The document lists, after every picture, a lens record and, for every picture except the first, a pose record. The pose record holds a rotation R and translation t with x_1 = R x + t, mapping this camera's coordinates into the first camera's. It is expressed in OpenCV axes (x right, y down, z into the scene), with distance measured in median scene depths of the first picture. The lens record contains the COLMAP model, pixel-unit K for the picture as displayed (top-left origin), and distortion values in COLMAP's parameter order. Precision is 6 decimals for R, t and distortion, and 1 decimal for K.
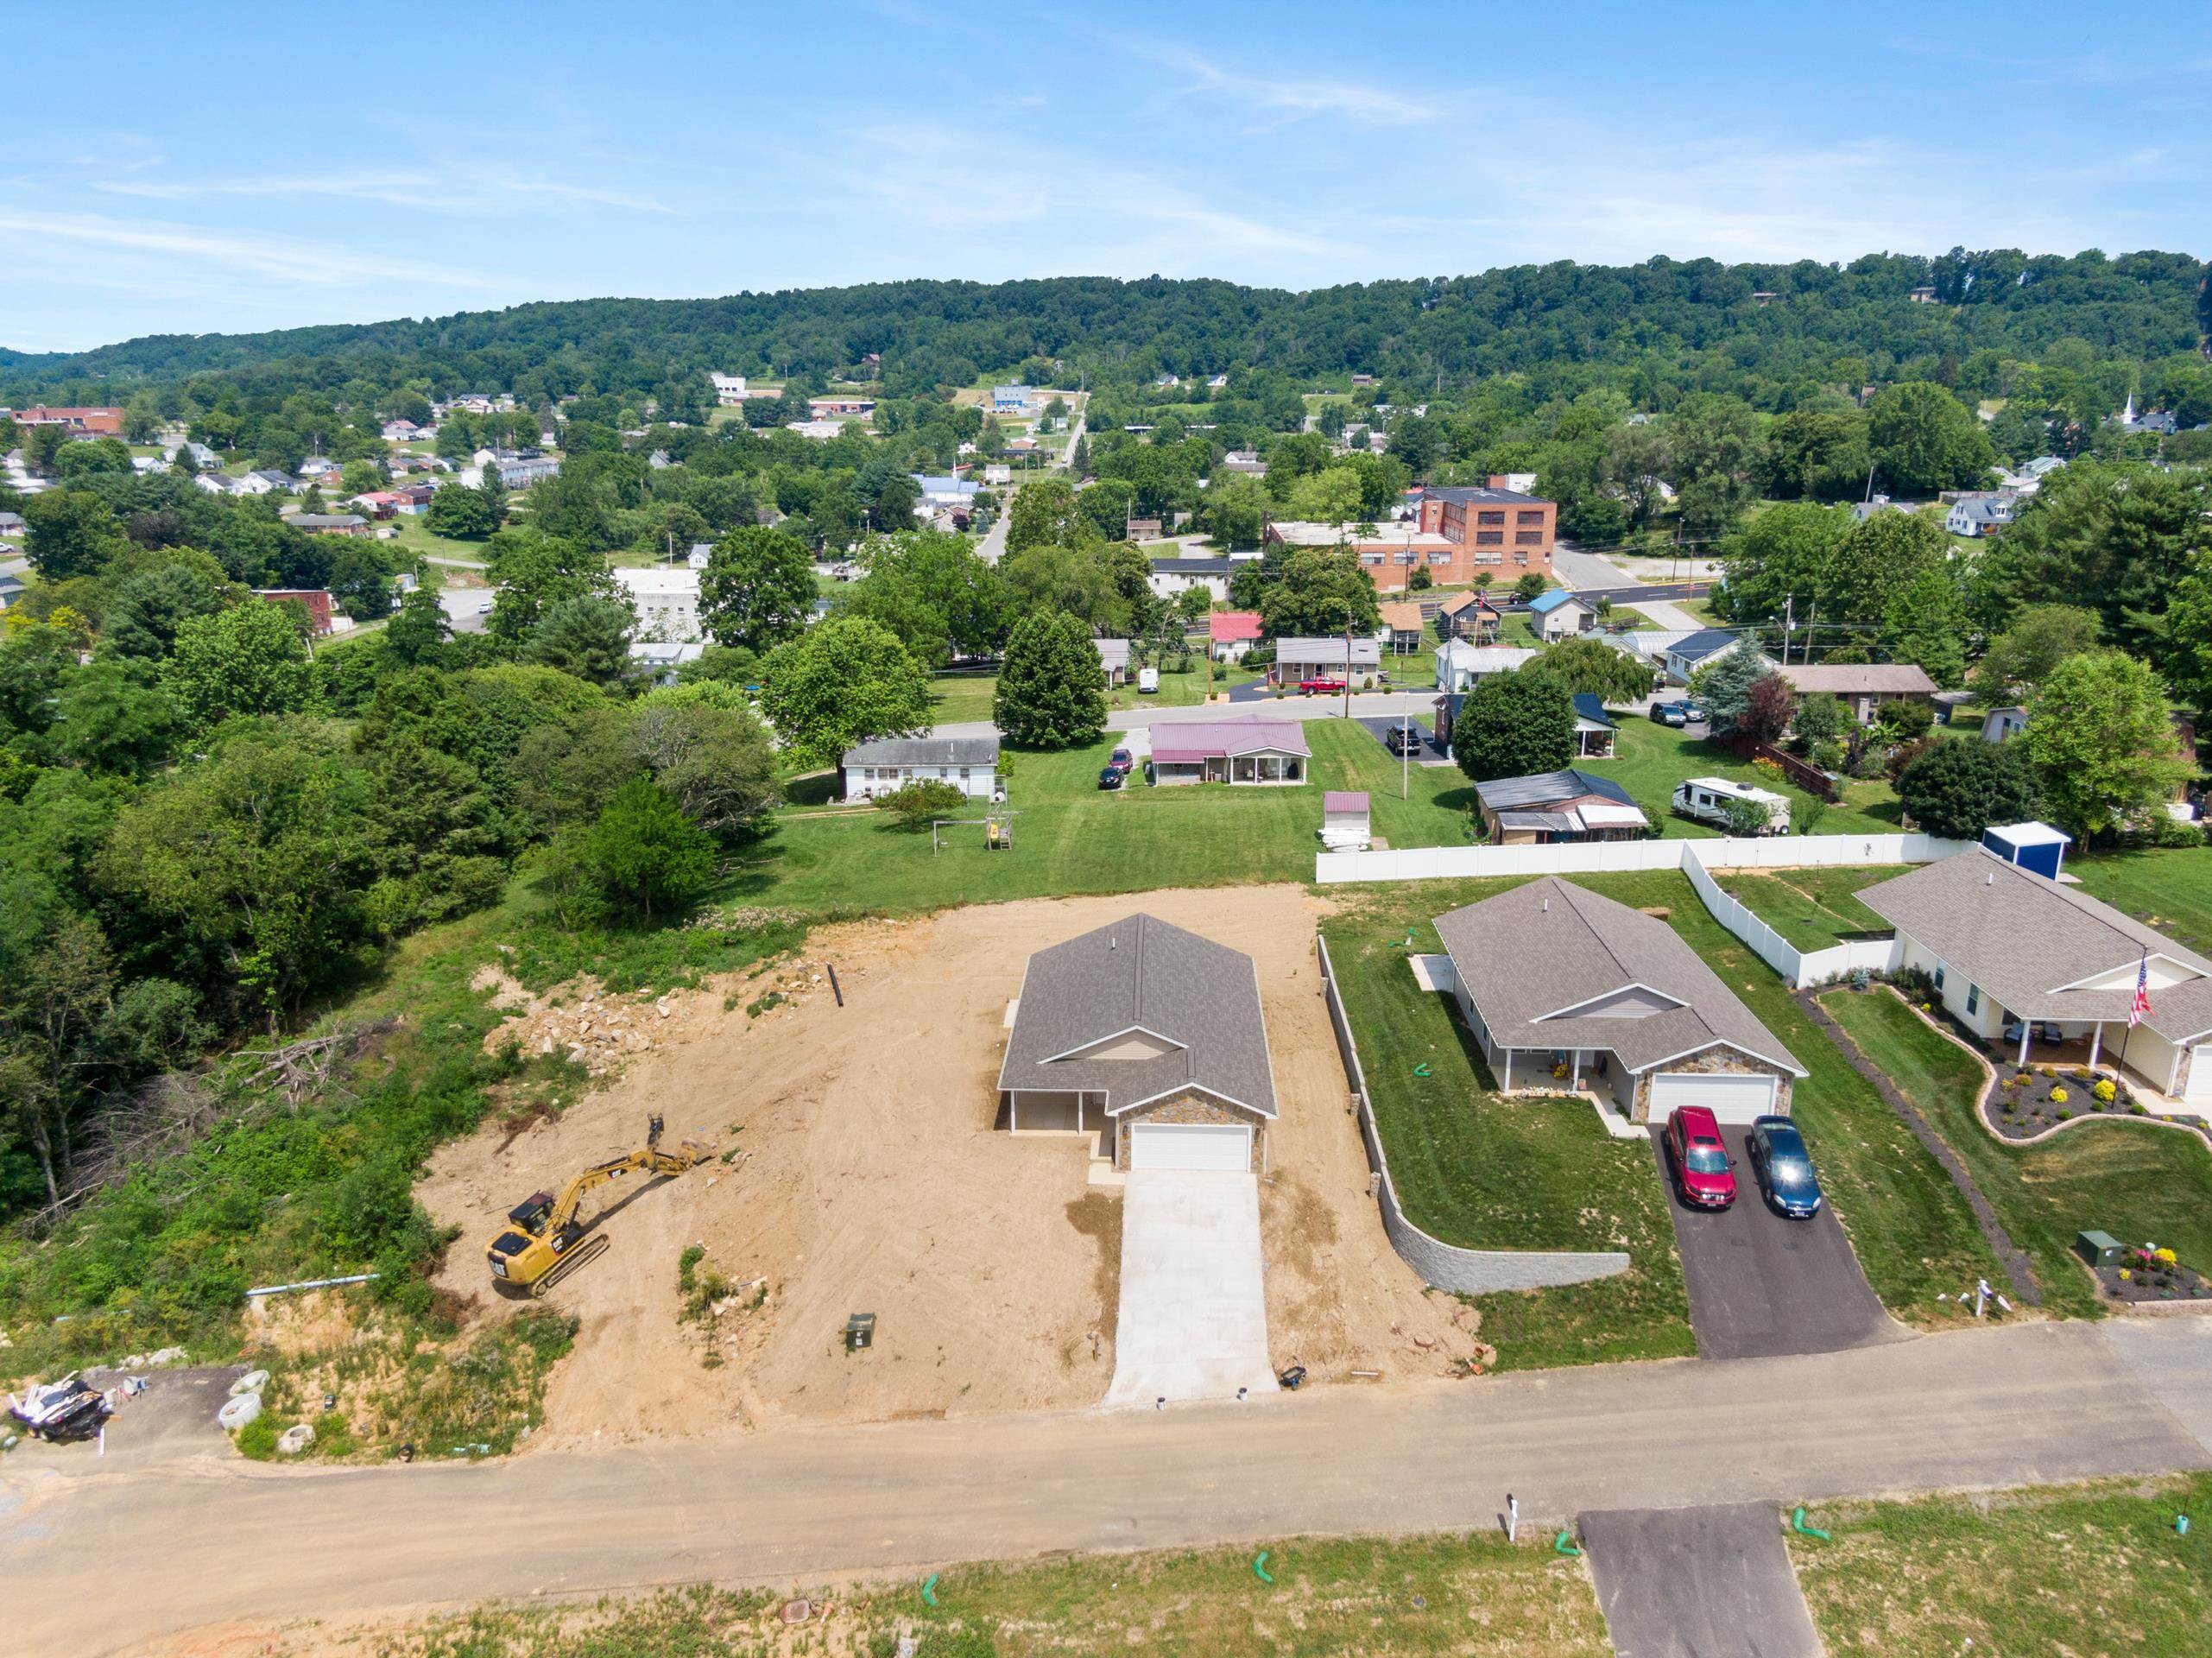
lens RADIAL K [[1587.3, 0, 1101.6], [0, 1587.3, 835.7], [0, 0, 1]] dist [0.051915, -0.082344]
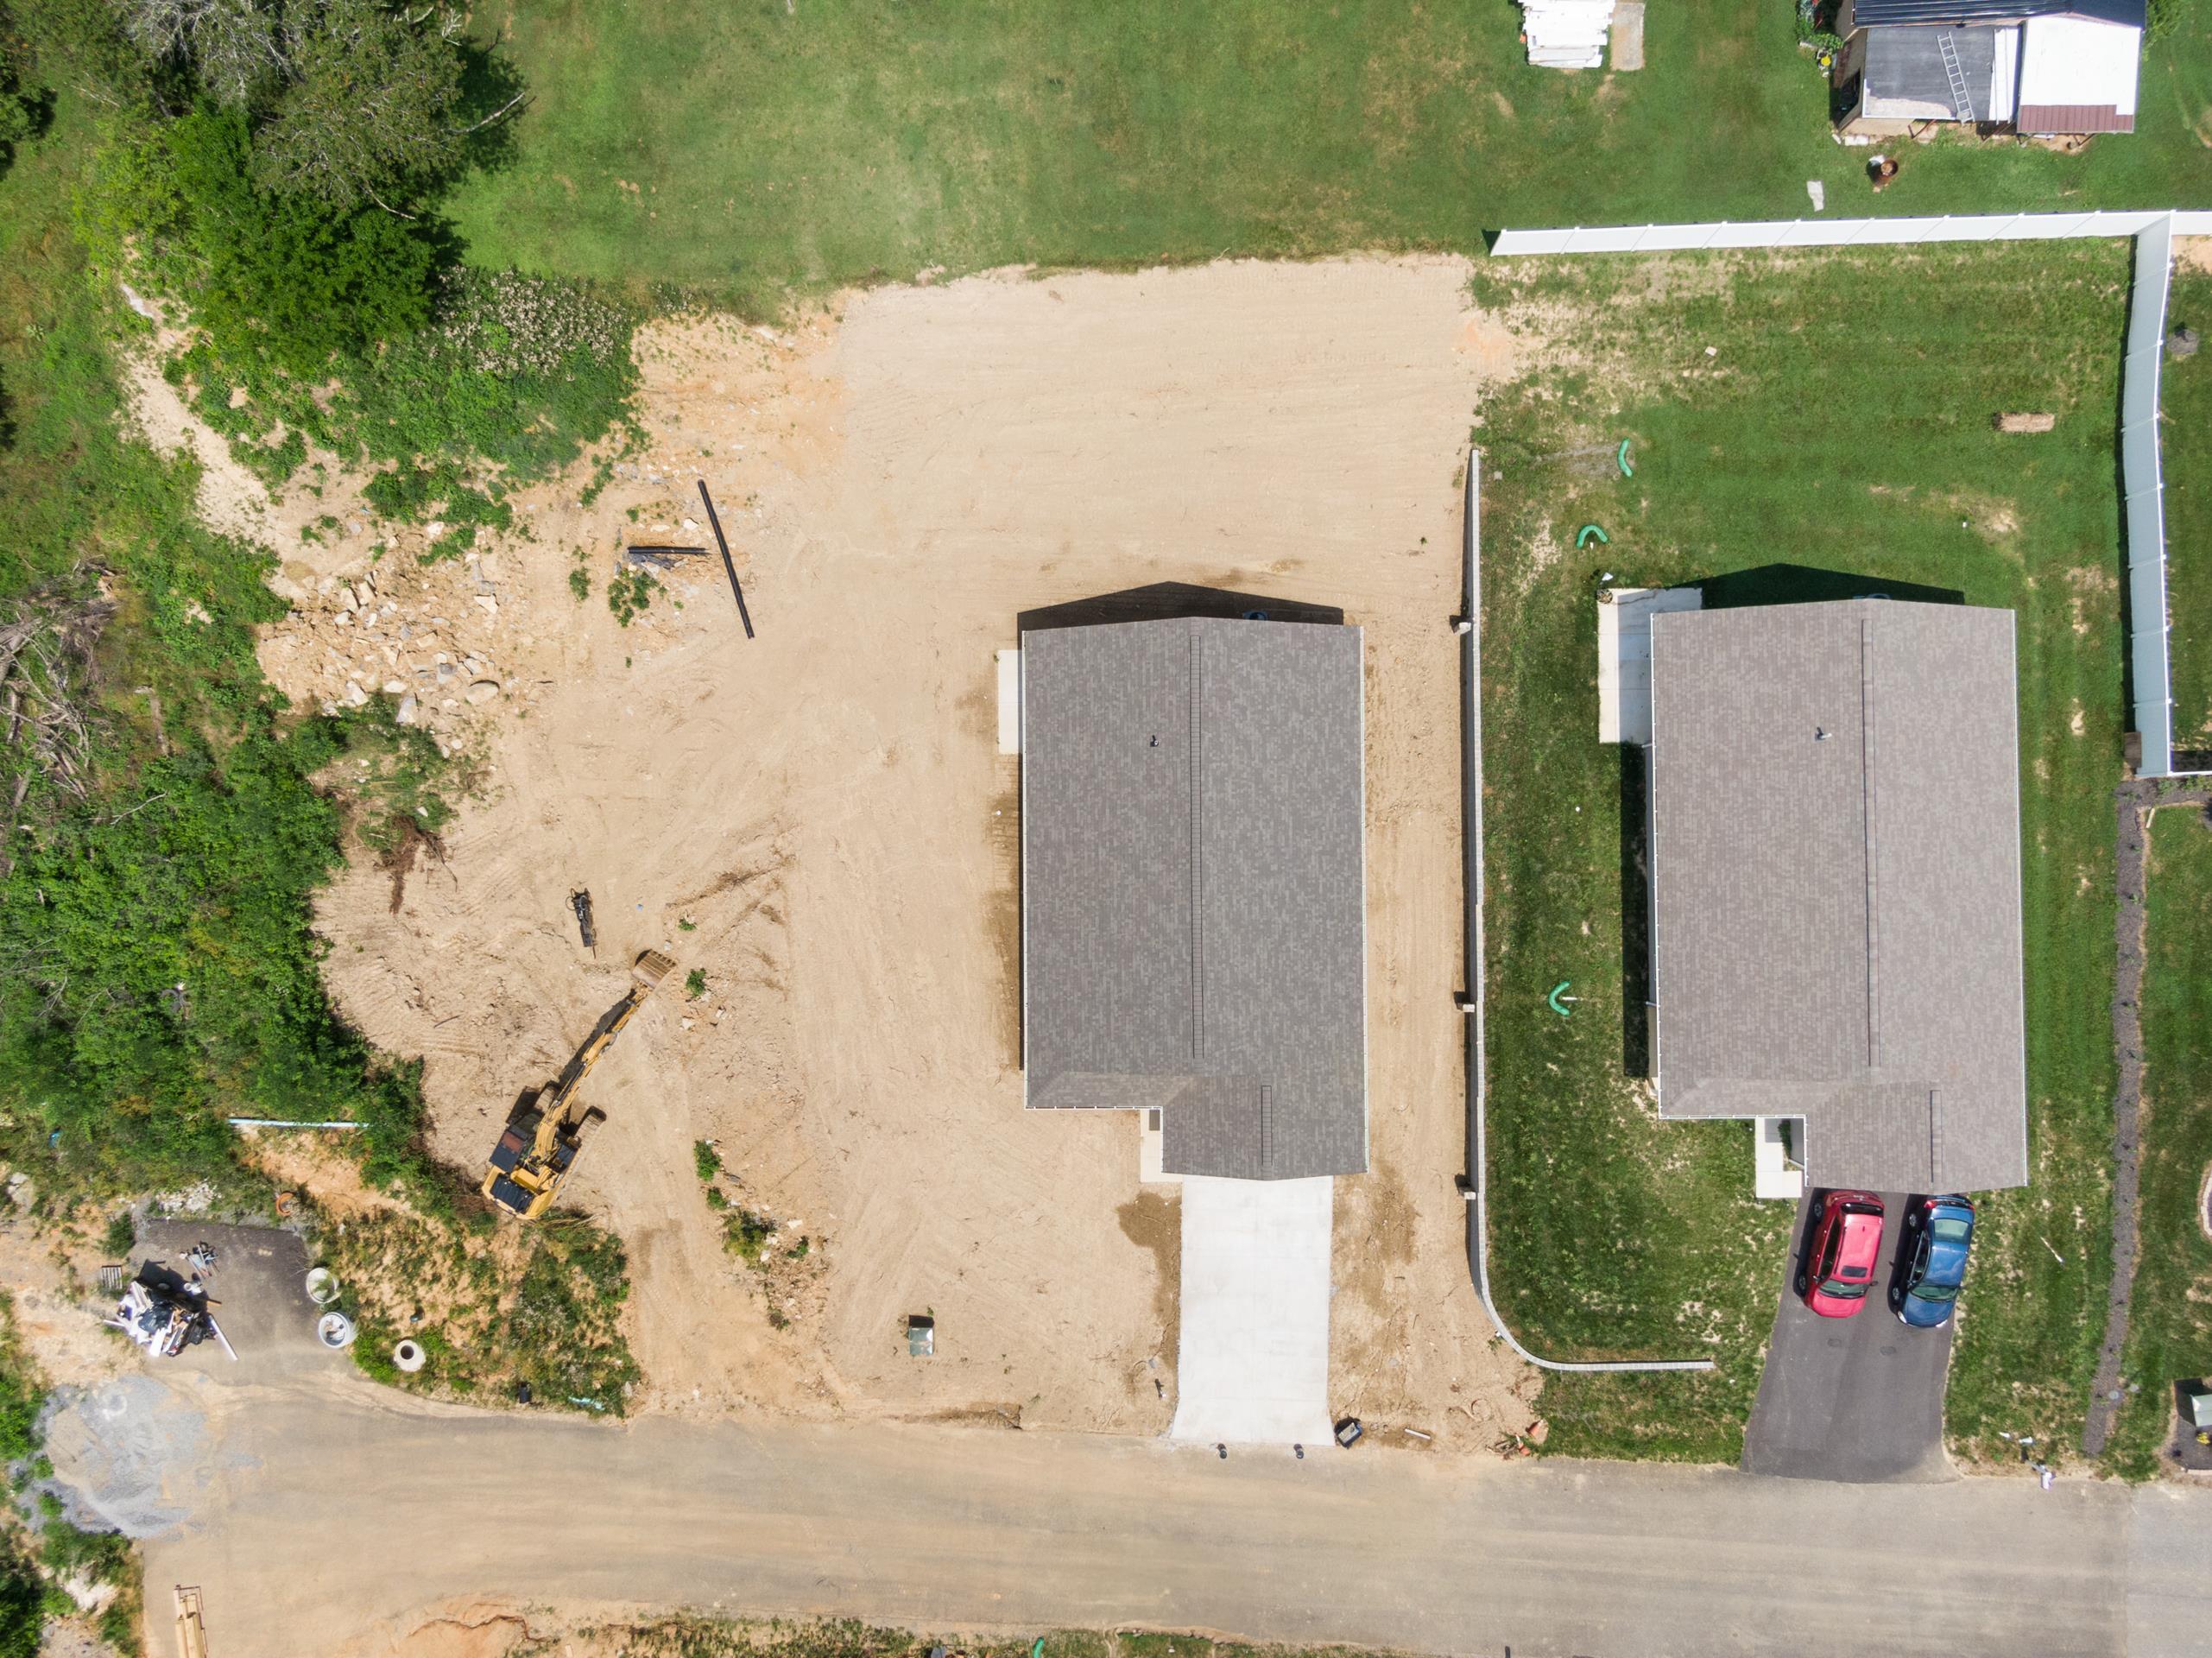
lens RADIAL K [[1587.3, 0, 1101.6], [0, 1587.3, 835.7], [0, 0, 1]] dist [0.051915, -0.082344]
pose [[0.998862, -0.044853, -0.016216, -0.005048], [0.028556, 0.290100, 0.956570, -0.488034], [-0.038200, -0.955945, 0.291051, 0.666410]]
